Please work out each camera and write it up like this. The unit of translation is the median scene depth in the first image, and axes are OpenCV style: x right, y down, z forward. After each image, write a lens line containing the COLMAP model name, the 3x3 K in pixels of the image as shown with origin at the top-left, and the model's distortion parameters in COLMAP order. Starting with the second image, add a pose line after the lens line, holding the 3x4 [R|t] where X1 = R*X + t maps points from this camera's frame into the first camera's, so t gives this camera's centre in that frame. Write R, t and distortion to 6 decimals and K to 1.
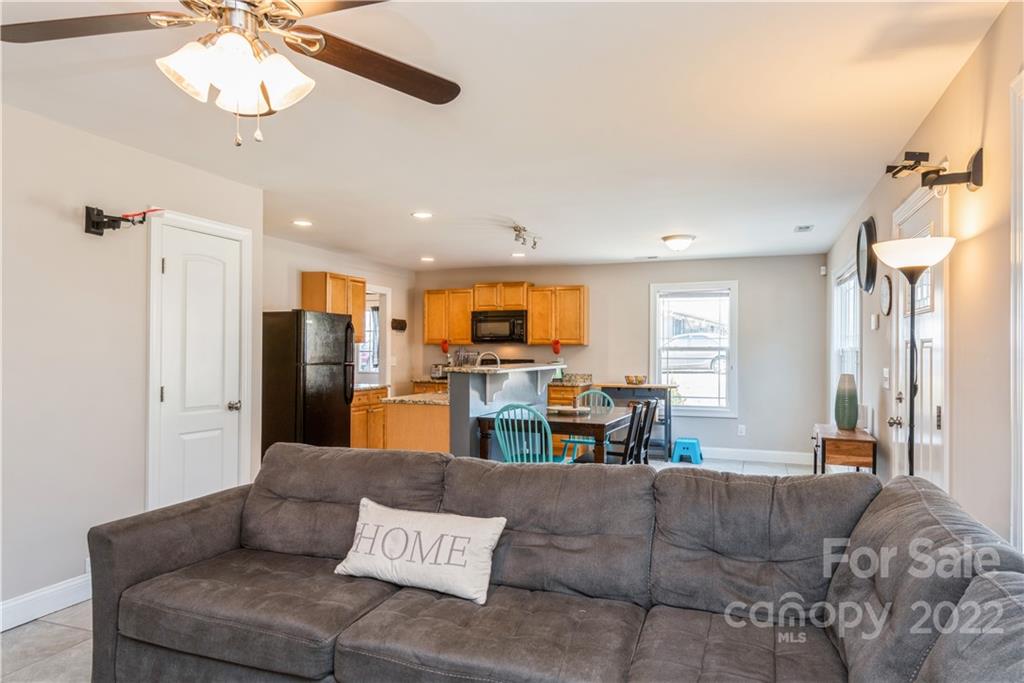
lens RADIAL K [[647.0, 0, 514.4], [0, 647.0, 347.3], [0, 0, 1]] dist [0.027544, -0.007857]
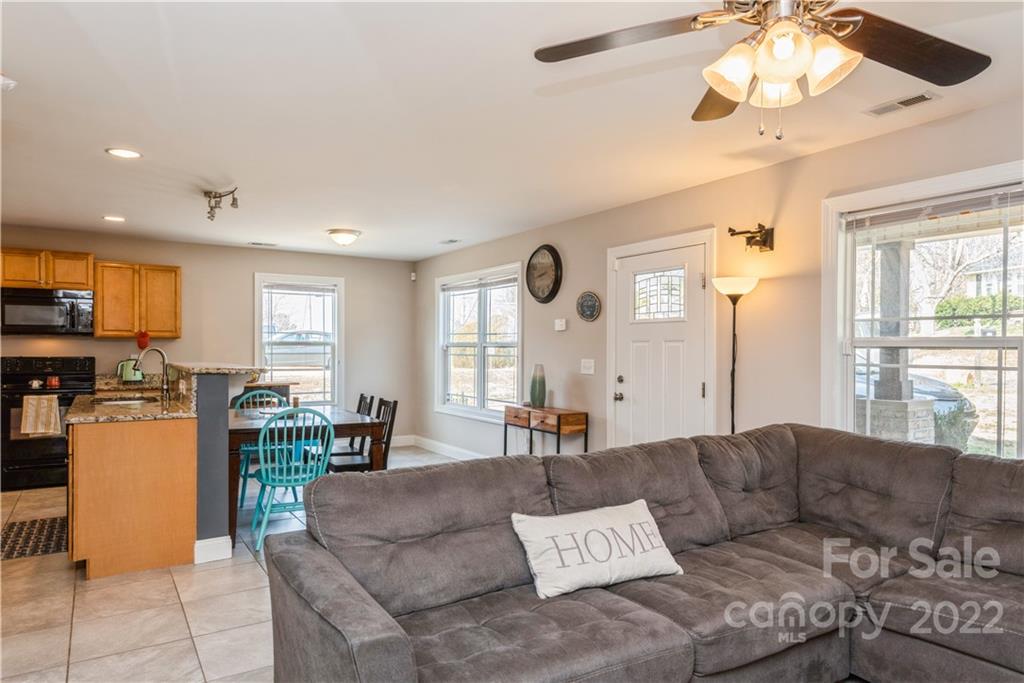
lens RADIAL K [[647.0, 0, 514.2], [0, 647.0, 348.7], [0, 0, 1]] dist [0.027544, -0.007857]
pose [[0.602751, -0.002323, 0.797926, -0.296596], [-0.006919, 0.999943, 0.008138, -0.000140], [-0.797899, -0.010426, 0.602701, 0.147879]]
